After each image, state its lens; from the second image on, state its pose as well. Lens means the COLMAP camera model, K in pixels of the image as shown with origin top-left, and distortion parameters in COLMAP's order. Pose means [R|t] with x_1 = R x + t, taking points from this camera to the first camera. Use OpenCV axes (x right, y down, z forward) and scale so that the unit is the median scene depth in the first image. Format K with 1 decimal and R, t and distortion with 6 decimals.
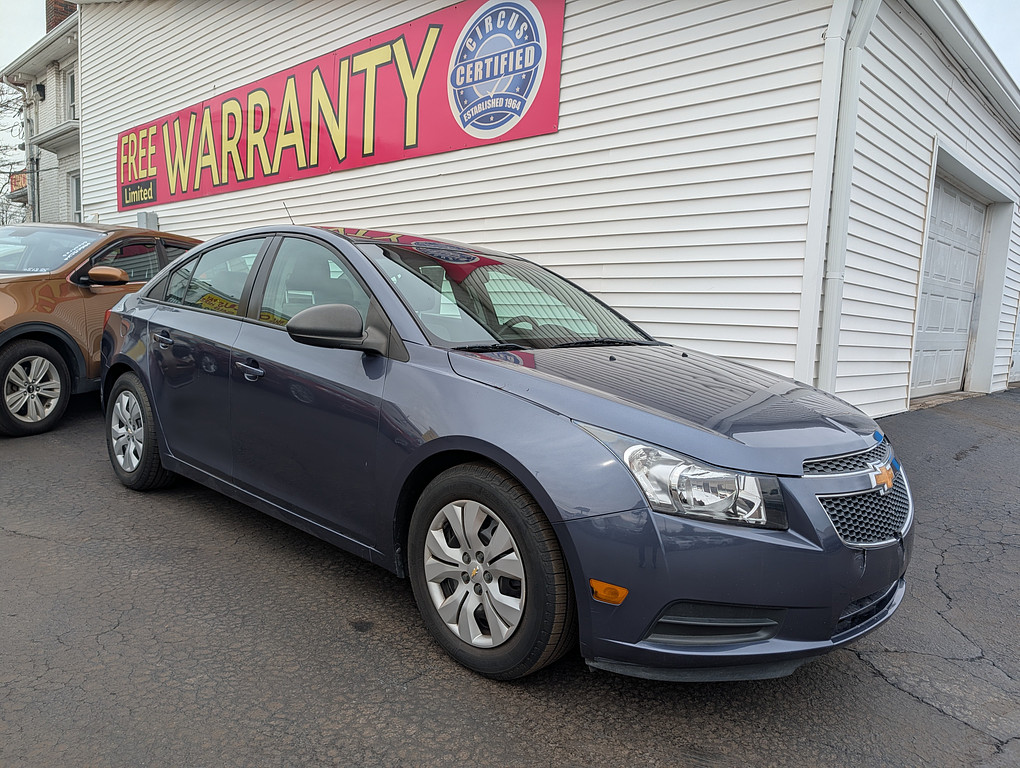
lens RADIAL K [[729.0, 0, 506.7], [0, 729.0, 386.5], [0, 0, 1]] dist [0.014357, -0.010836]
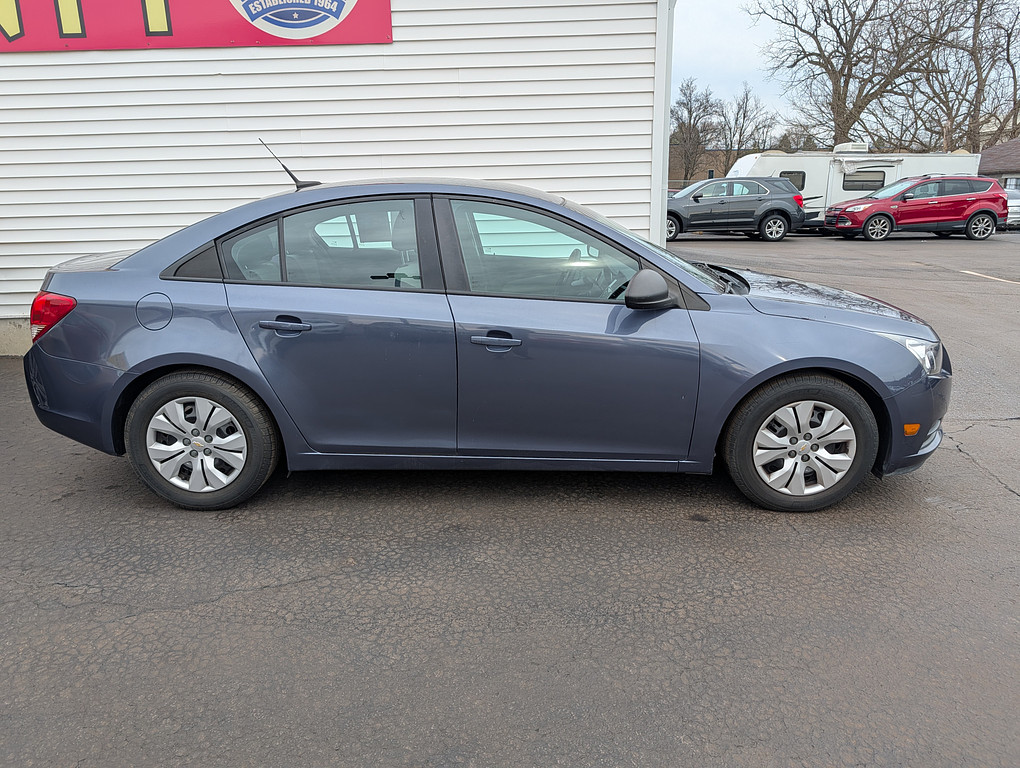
lens RADIAL K [[729.0, 0, 510.0], [0, 729.0, 375.6], [0, 0, 1]] dist [0.014357, -0.010836]
pose [[0.741545, -0.225702, 0.631799, -1.211653], [0.116623, 0.970742, 0.209904, -0.229855], [-0.660689, -0.081971, 0.746171, 0.277941]]
